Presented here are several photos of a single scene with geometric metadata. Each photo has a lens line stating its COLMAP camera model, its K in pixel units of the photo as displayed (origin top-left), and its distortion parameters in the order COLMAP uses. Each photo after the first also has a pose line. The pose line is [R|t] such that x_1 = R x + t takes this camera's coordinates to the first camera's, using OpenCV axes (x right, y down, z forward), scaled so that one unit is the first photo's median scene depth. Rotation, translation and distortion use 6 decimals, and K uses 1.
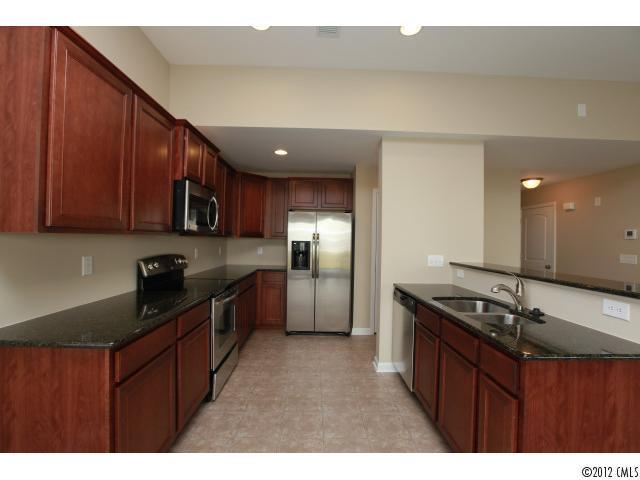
lens RADIAL K [[297.7, 0, 330.1], [0, 297.7, 238.7], [0, 0, 1]] dist [-0.029173, 0.000106]
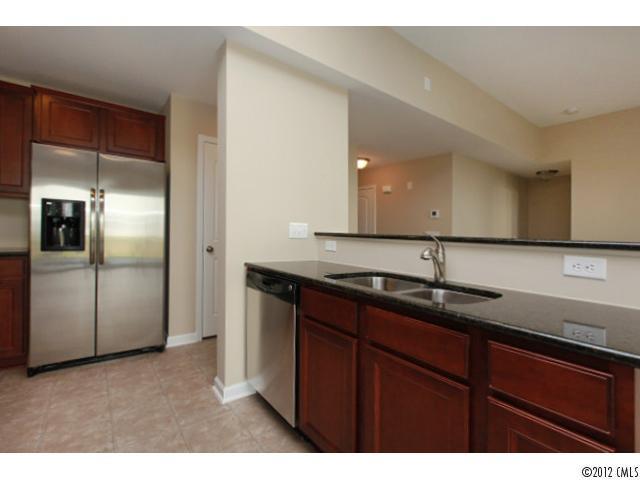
lens RADIAL K [[290.3, 0, 320.0], [0, 290.3, 240.0], [0, 0, 1]] dist [0.001388, 0.000128]
pose [[0.817852, -0.004872, 0.575408, -0.020031], [-0.016575, 0.999350, 0.032020, 0.059463], [-0.575190, -0.035725, 0.817240, 0.290876]]
